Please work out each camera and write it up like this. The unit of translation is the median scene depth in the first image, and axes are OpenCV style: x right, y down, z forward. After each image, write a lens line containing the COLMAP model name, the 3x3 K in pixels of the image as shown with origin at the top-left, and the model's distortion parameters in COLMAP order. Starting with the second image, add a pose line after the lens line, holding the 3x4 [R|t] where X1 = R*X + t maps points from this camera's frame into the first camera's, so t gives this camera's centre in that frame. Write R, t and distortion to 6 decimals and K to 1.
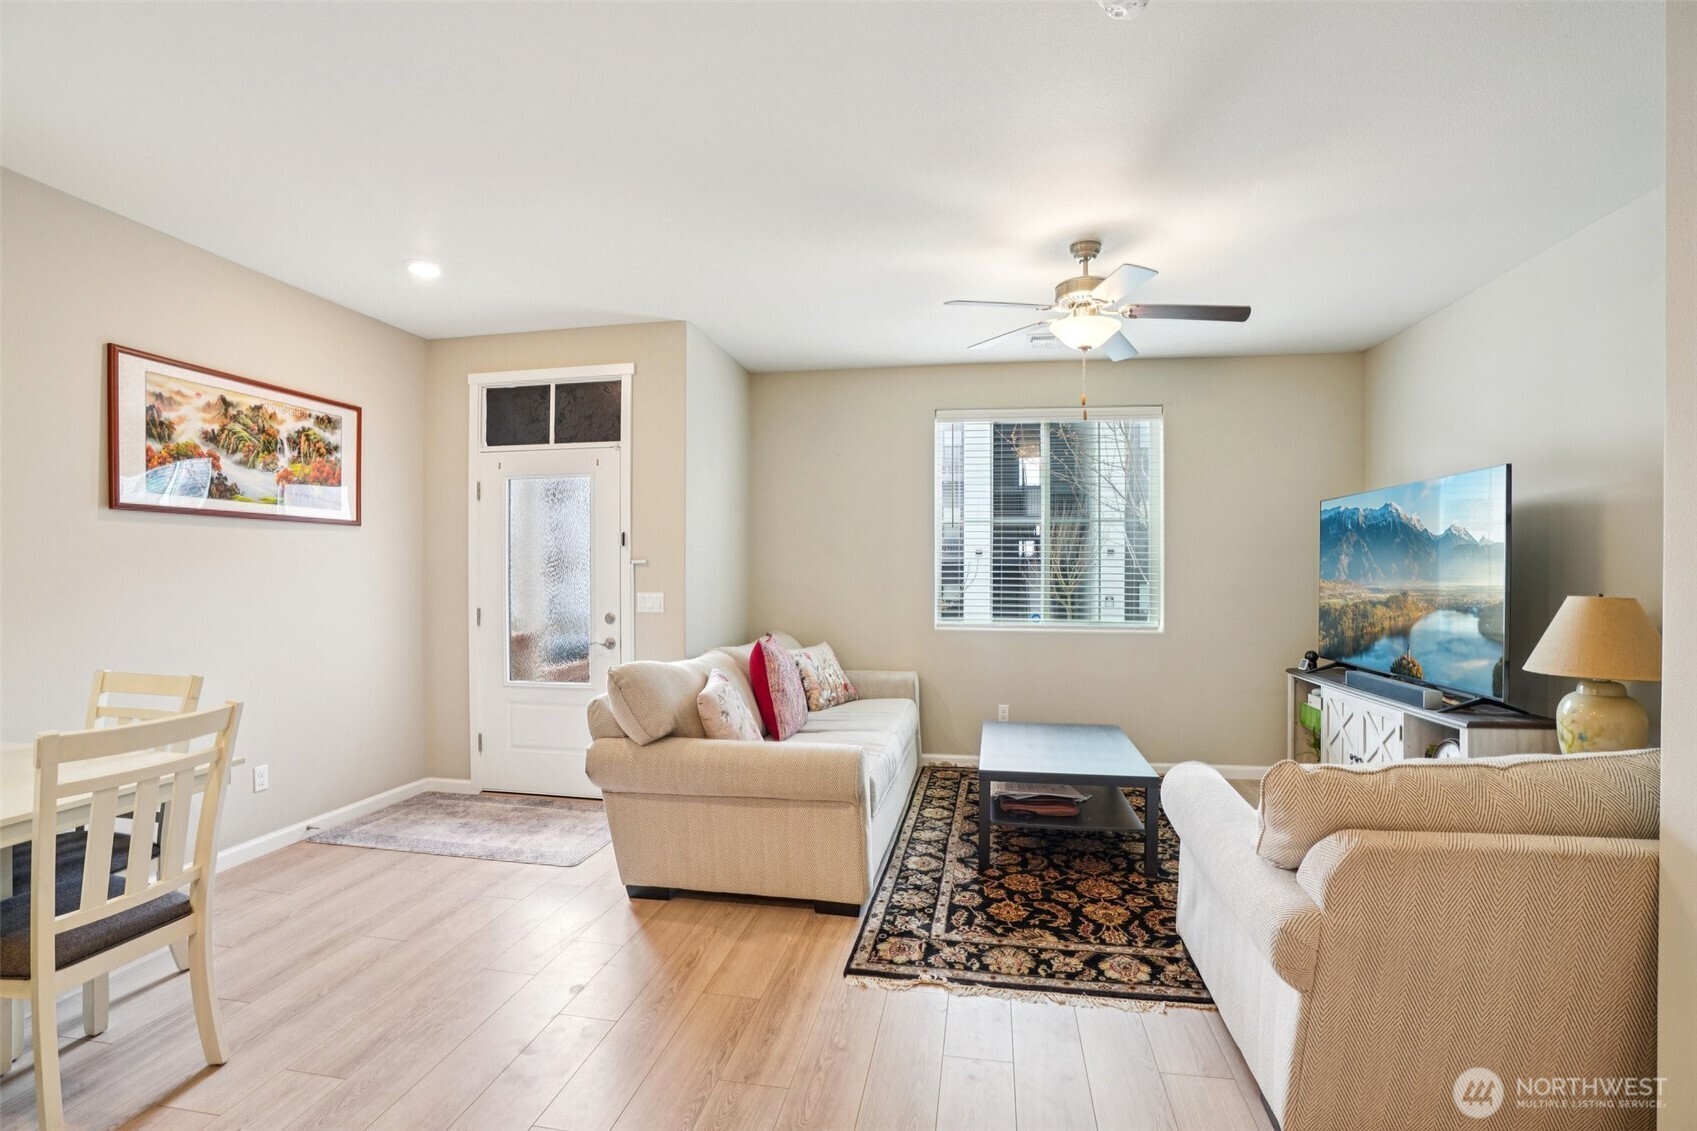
lens RADIAL K [[781.0, 0, 851.3], [0, 781.0, 574.8], [0, 0, 1]] dist [-0.071072, 0.027694]
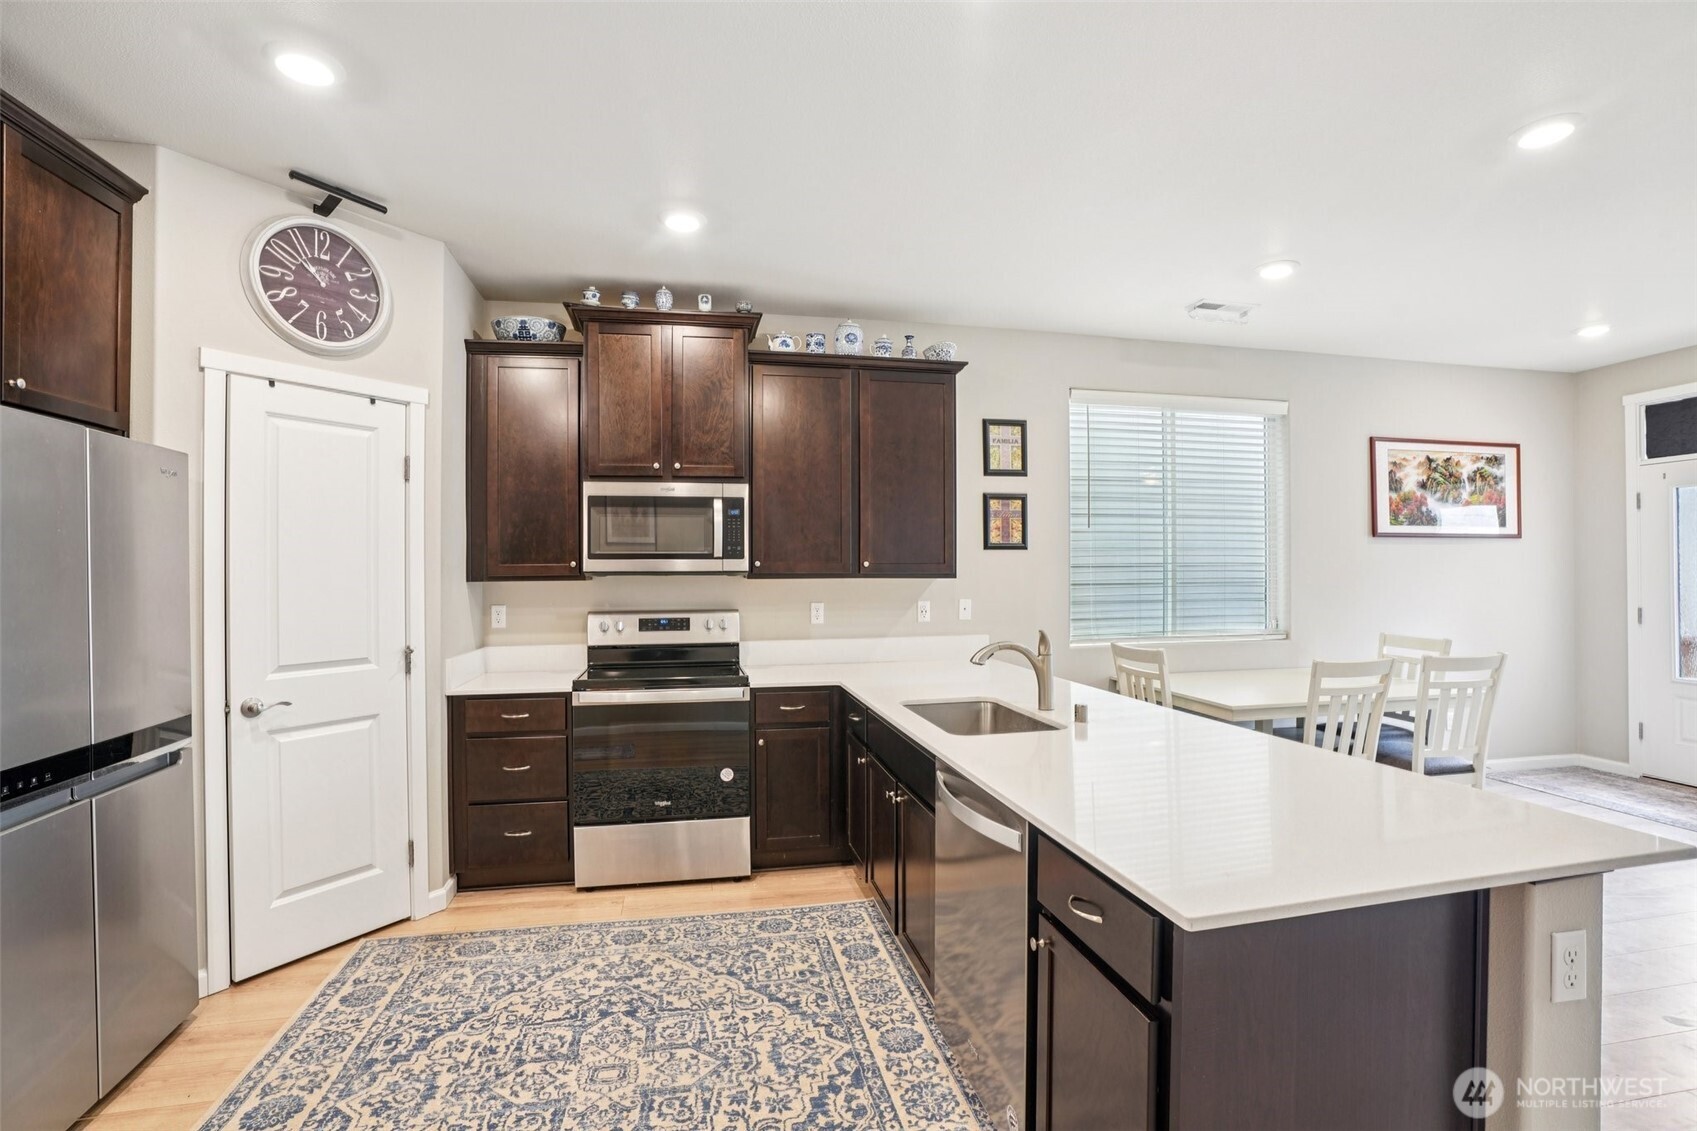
lens RADIAL K [[794.1, 0, 848.5], [0, 794.1, 565.5], [0, 0, 1]] dist [-0.075943, 0.029929]
pose [[0.366991, -0.011066, -0.930159, 0.145048], [-0.001774, 0.999919, -0.012596, -0.001457], [0.930223, 0.006272, 0.366942, -0.612358]]
